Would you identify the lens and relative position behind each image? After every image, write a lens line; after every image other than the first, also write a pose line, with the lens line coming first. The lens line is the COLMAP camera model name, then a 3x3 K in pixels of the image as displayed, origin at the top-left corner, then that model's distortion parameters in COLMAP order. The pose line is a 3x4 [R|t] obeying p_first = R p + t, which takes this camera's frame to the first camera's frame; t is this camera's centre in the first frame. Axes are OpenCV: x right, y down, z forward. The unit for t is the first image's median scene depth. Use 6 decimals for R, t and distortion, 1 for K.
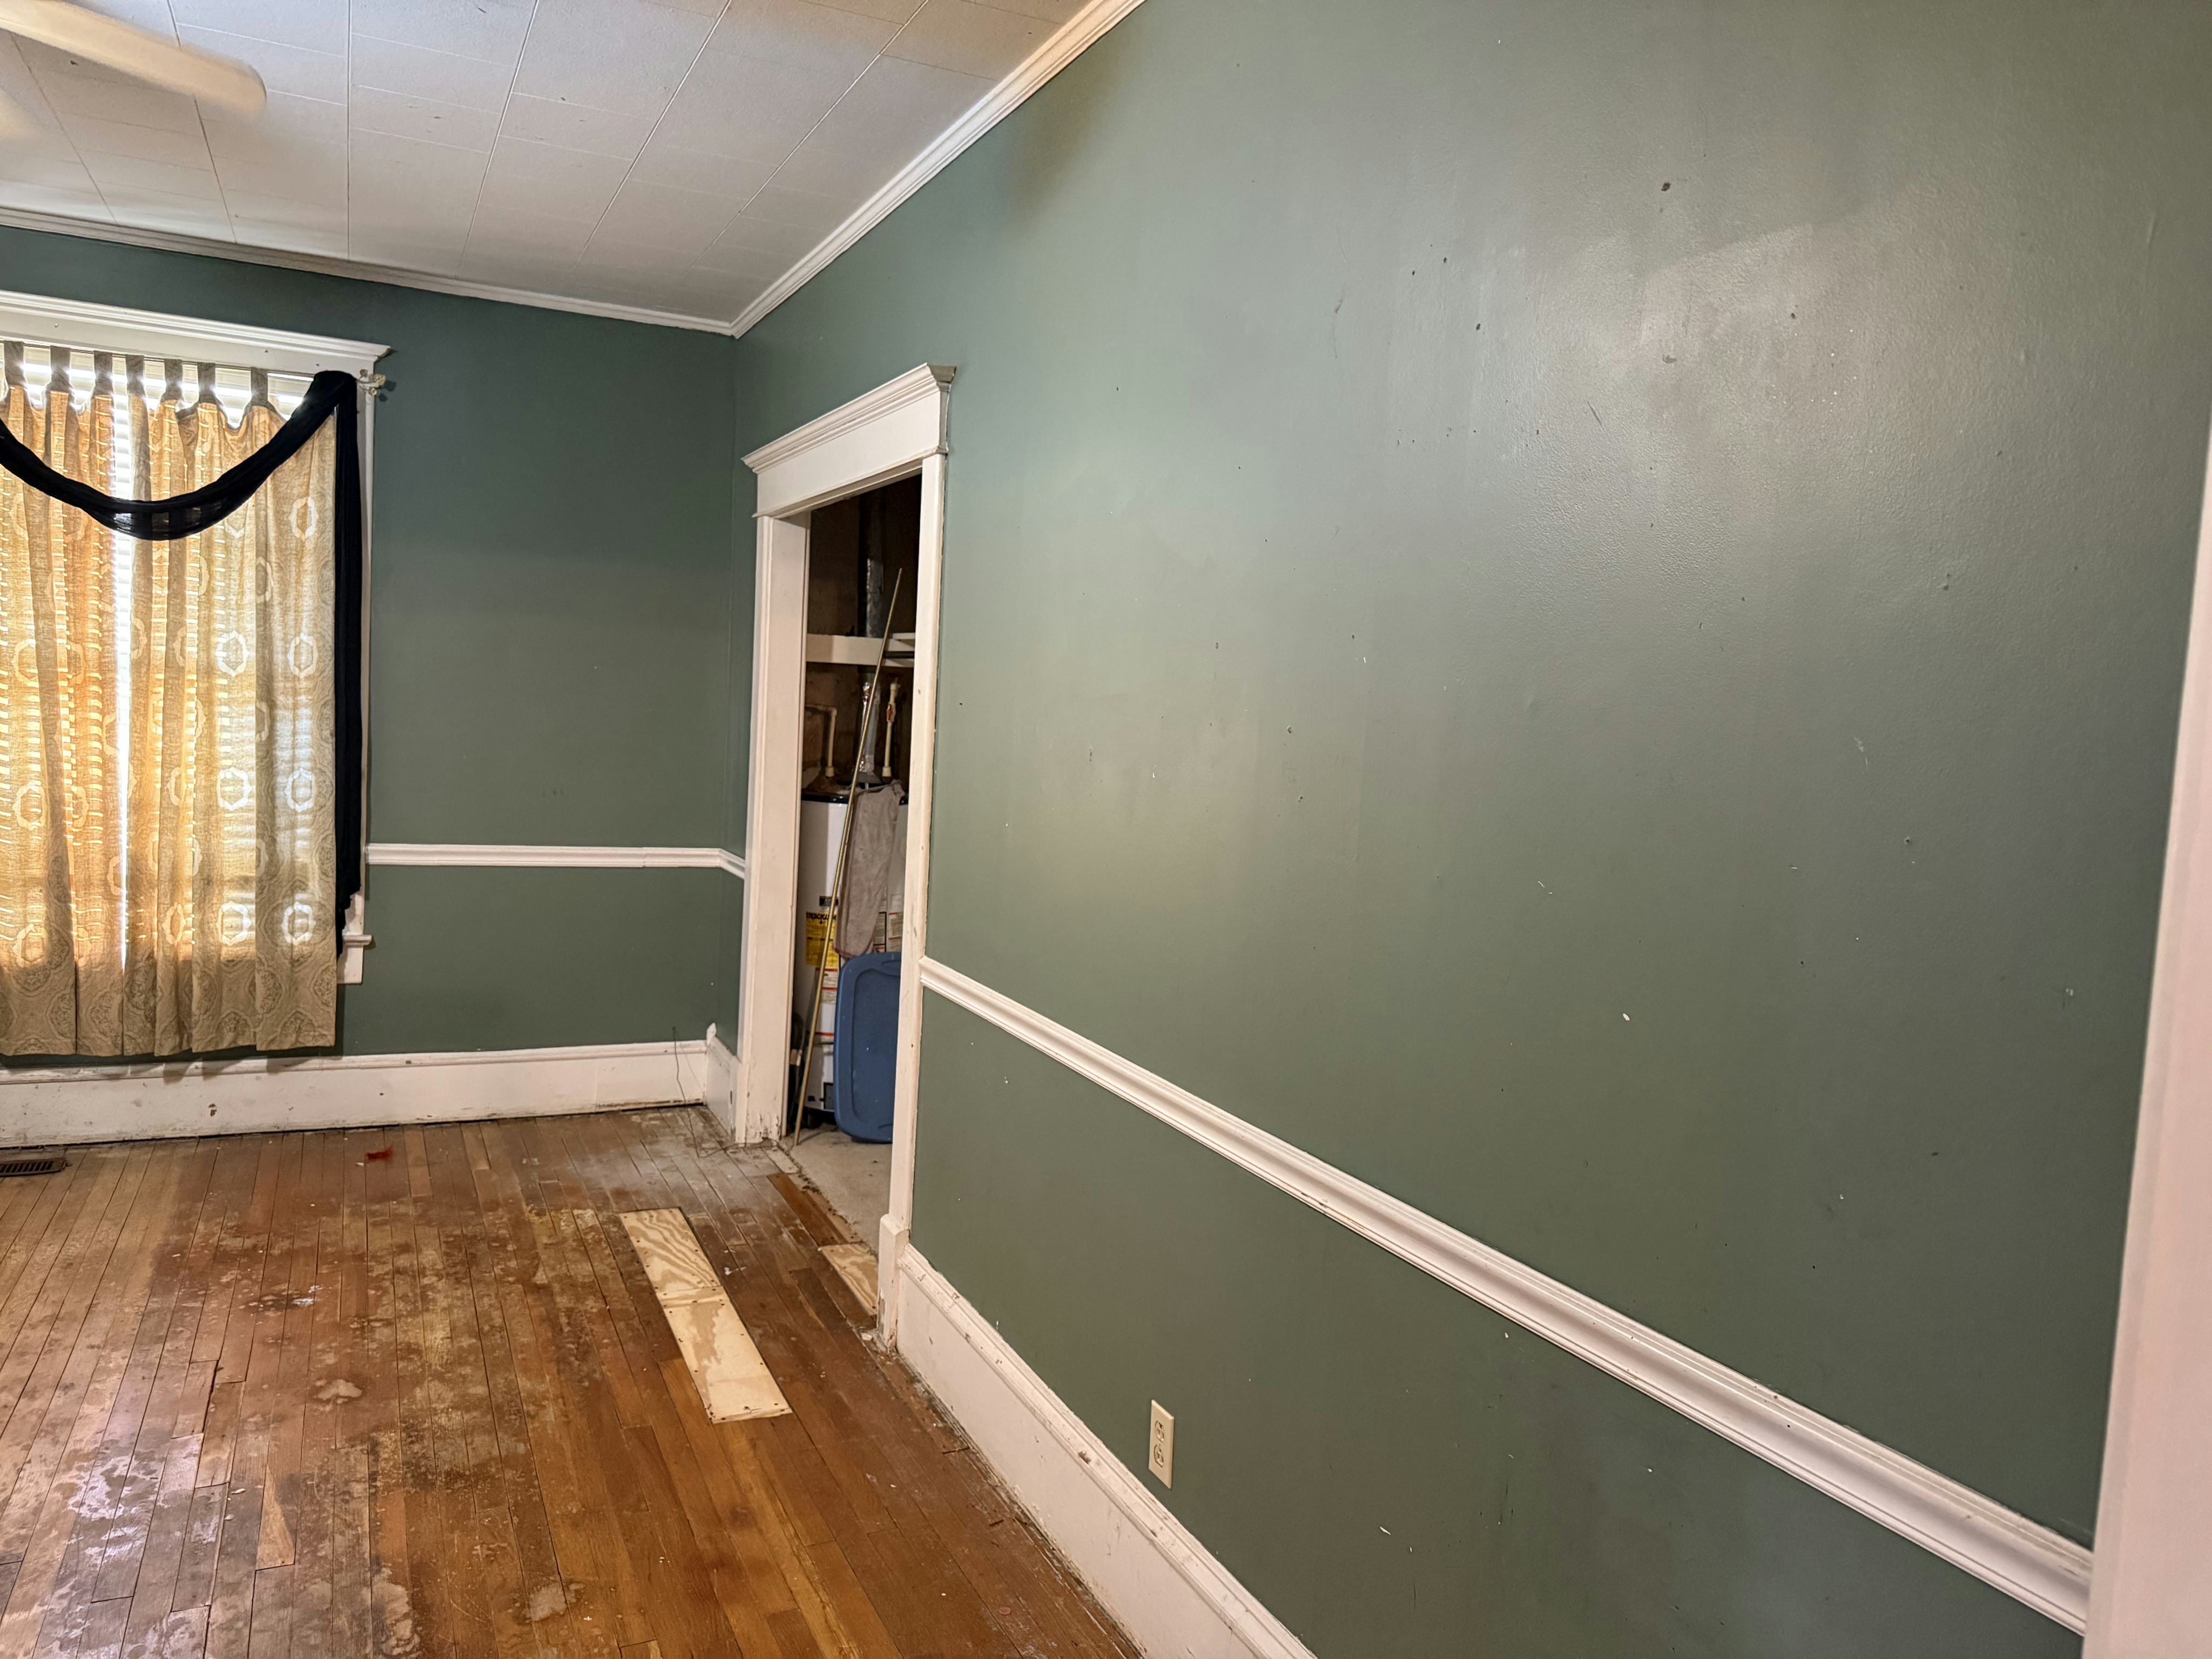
lens RADIAL K [[1551.0, 0, 1119.4], [0, 1551.0, 808.7], [0, 0, 1]] dist [0.054289, -0.065909]
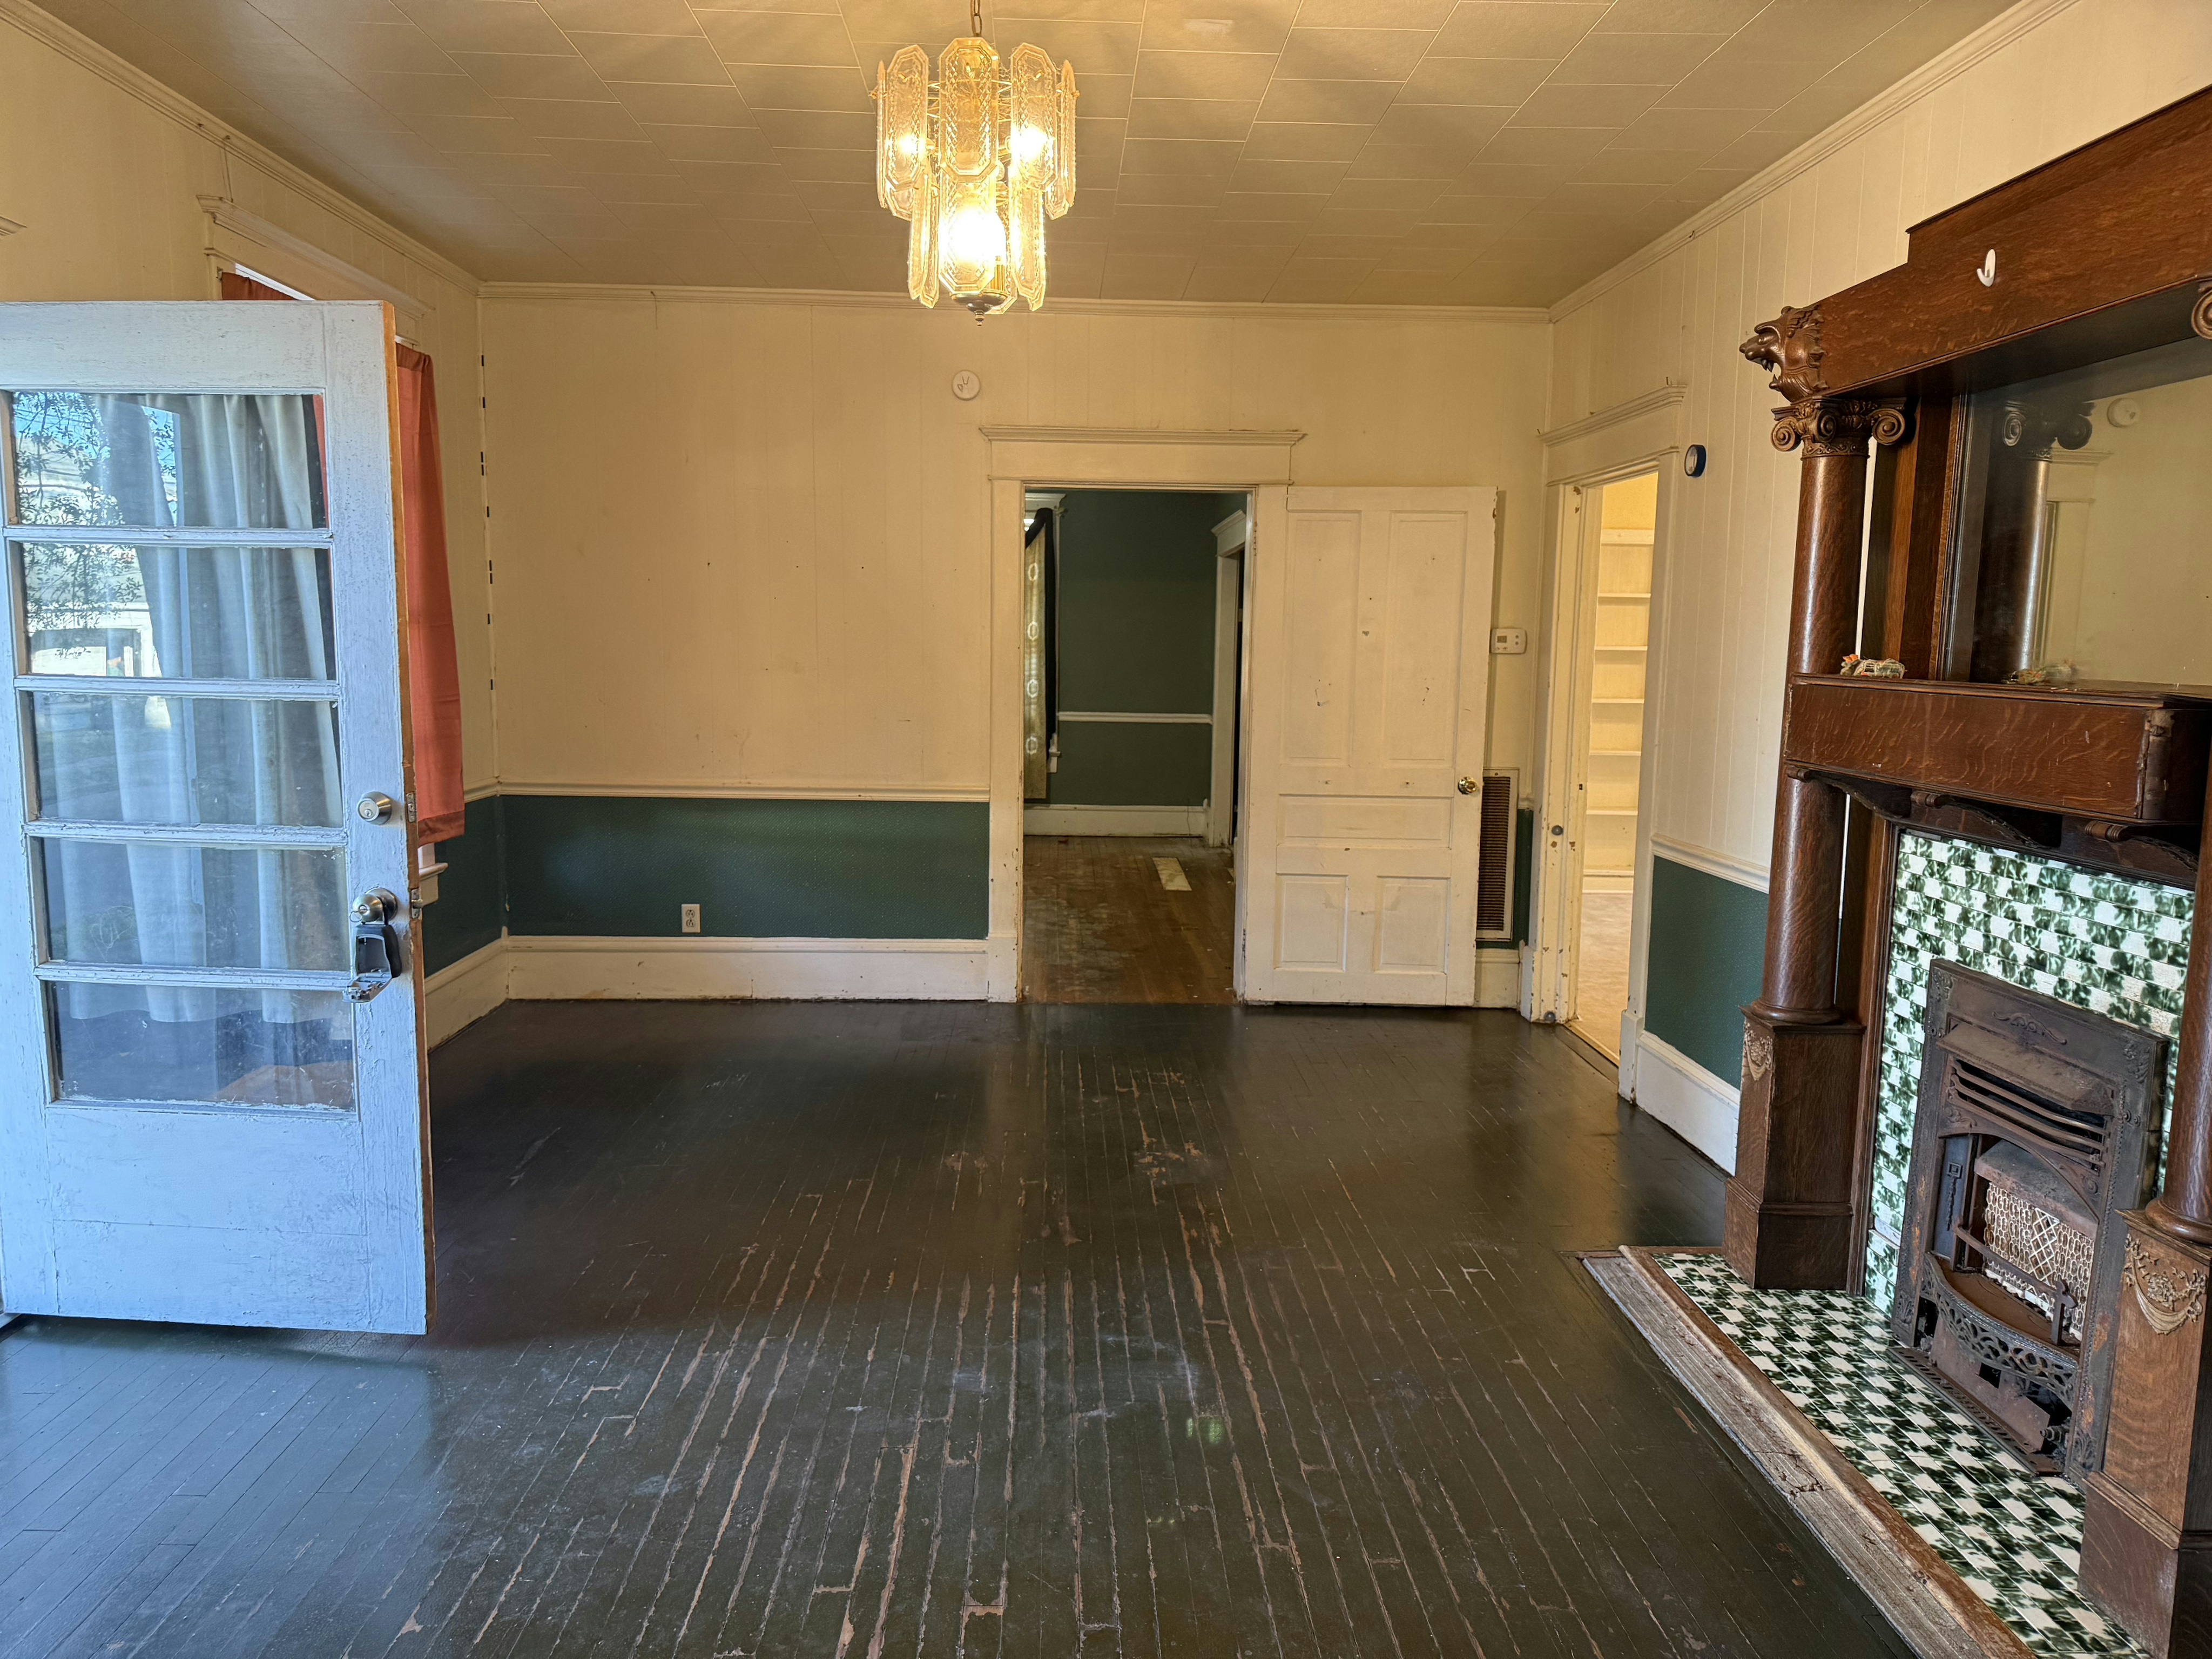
lens RADIAL K [[1551.0, 0, 1095.3], [0, 1551.0, 837.0], [0, 0, 1]] dist [0.054289, -0.065909]
pose [[0.908067, 0.007720, -0.418753, 0.577356], [0.011185, 0.999027, 0.042671, 0.117721], [0.418675, -0.043432, 0.907097, -1.158558]]
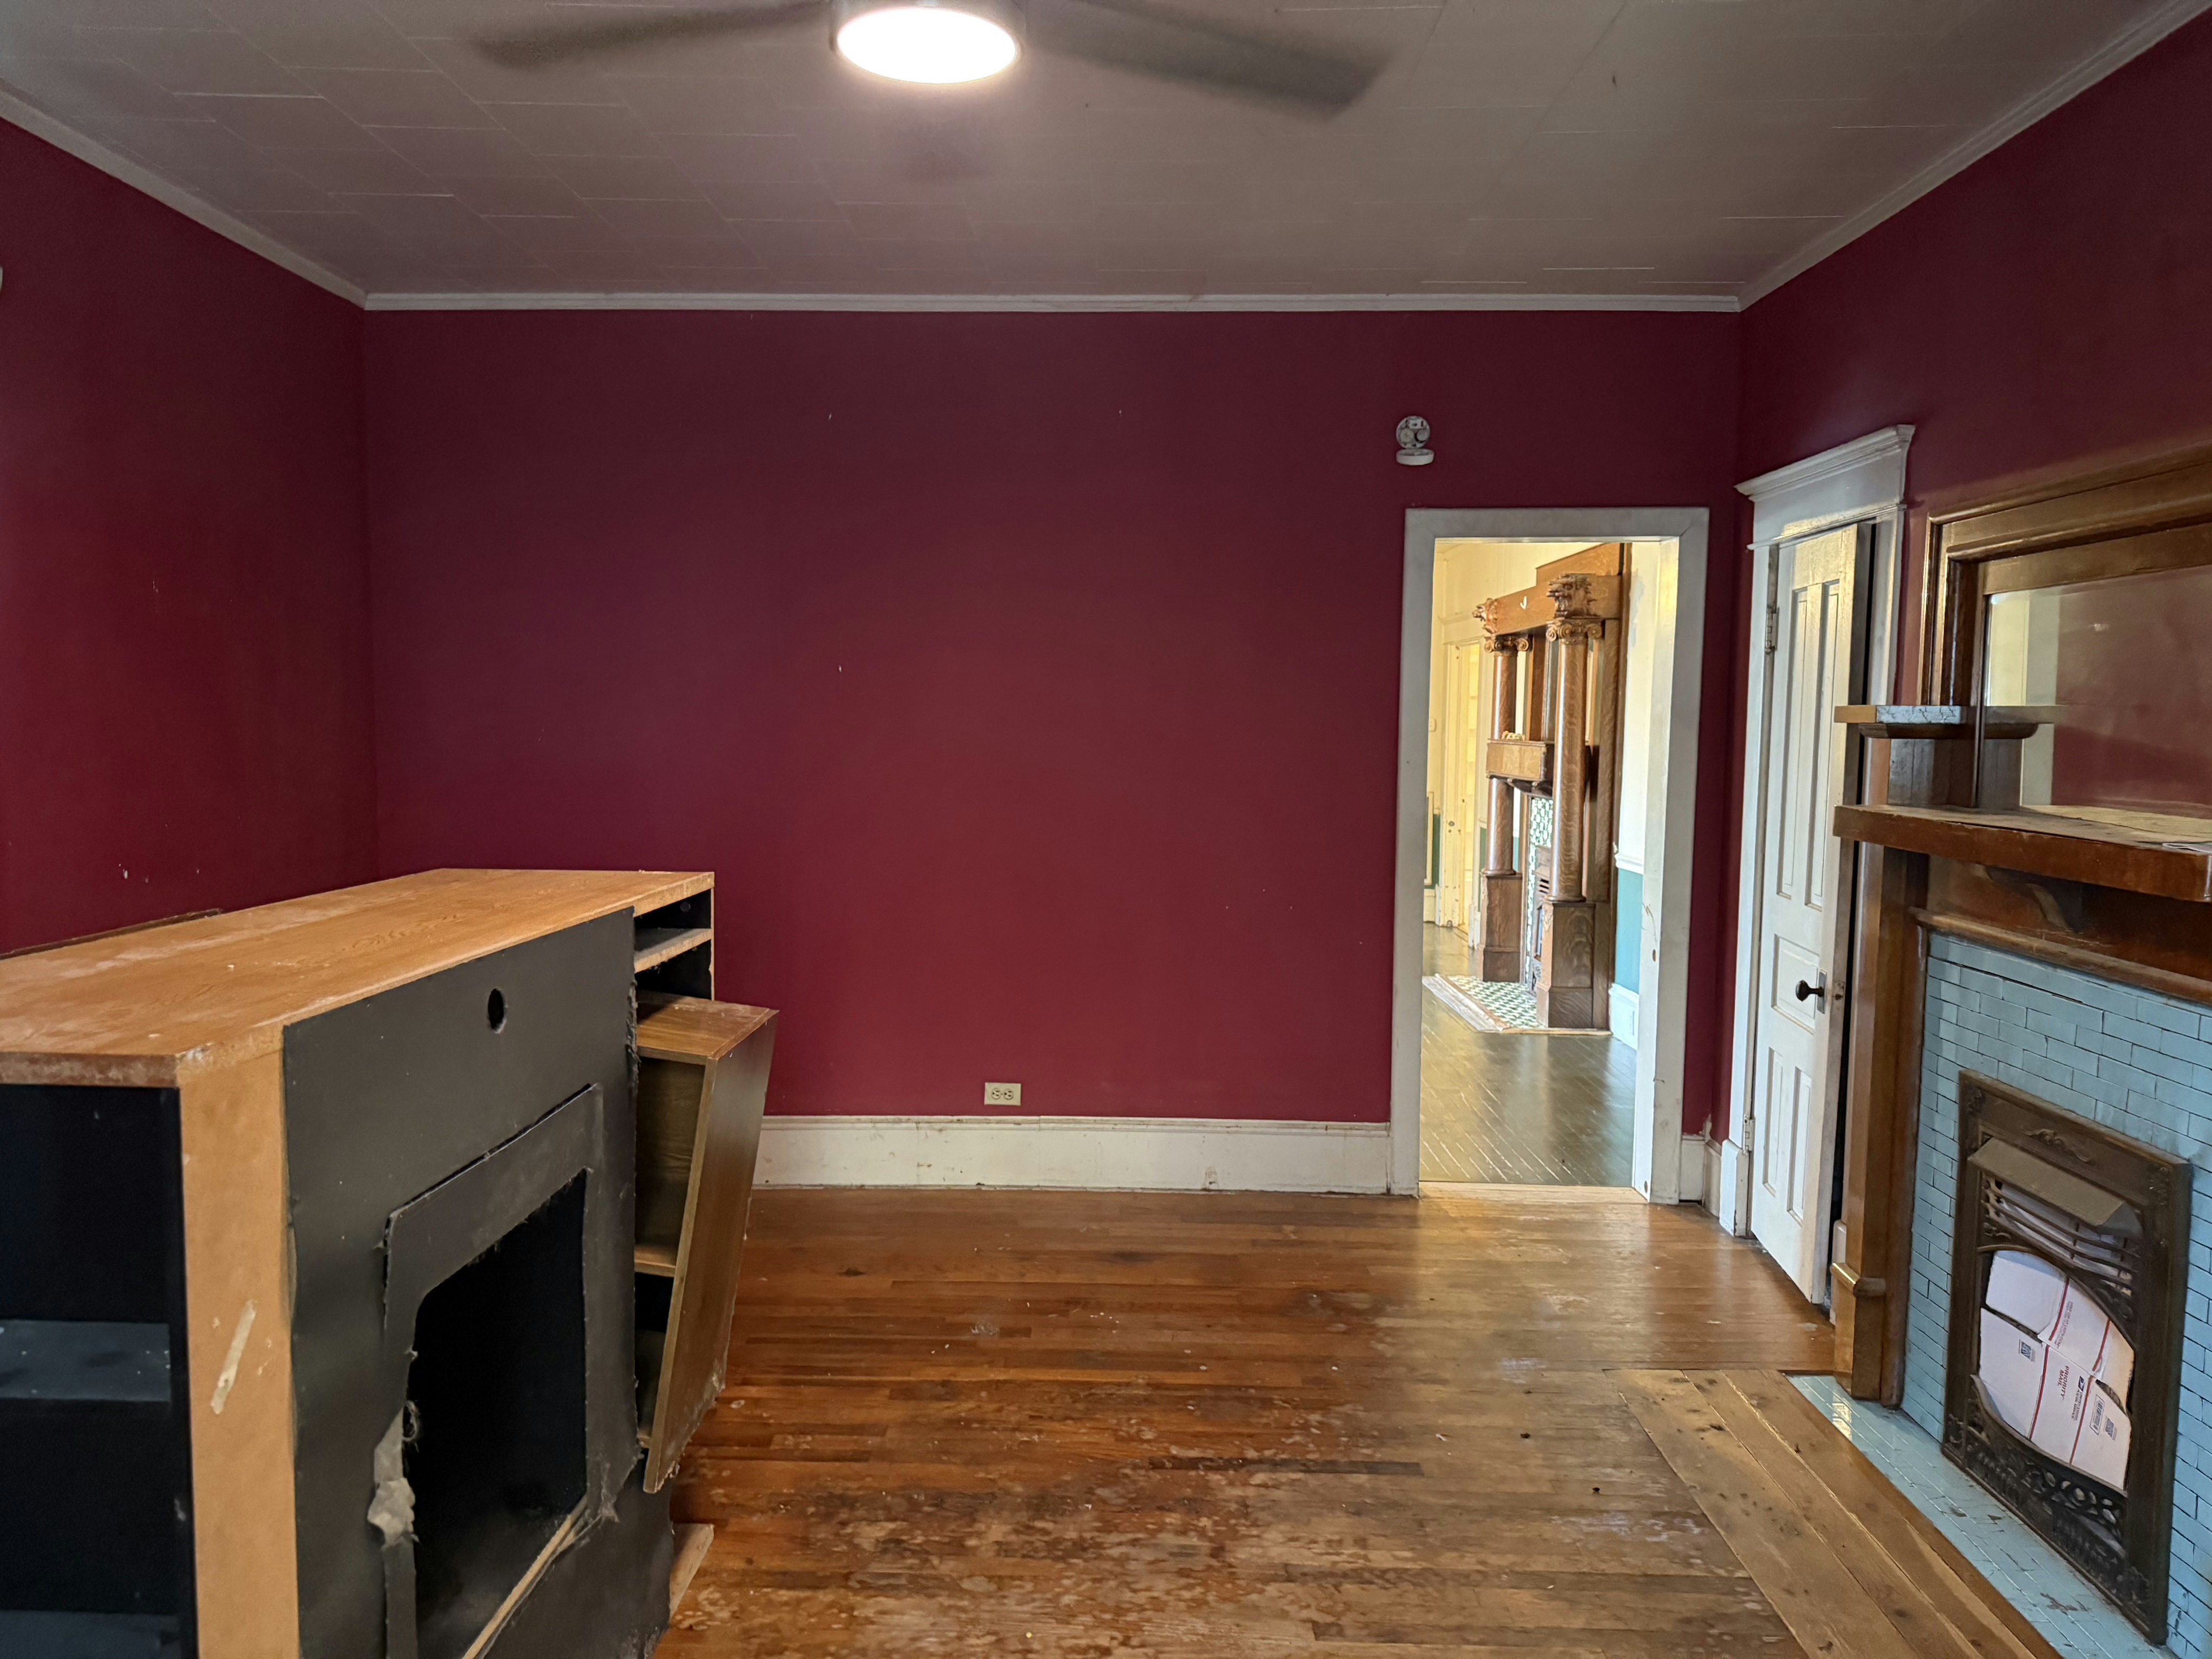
lens RADIAL K [[1551.0, 0, 1122.9], [0, 1551.0, 853.3], [0, 0, 1]] dist [0.054289, -0.065909]
pose [[0.893079, -0.013685, -0.449691, 1.036446], [0.014731, 0.999891, -0.001174, 0.214757], [0.449658, -0.005577, 0.893183, -2.291997]]
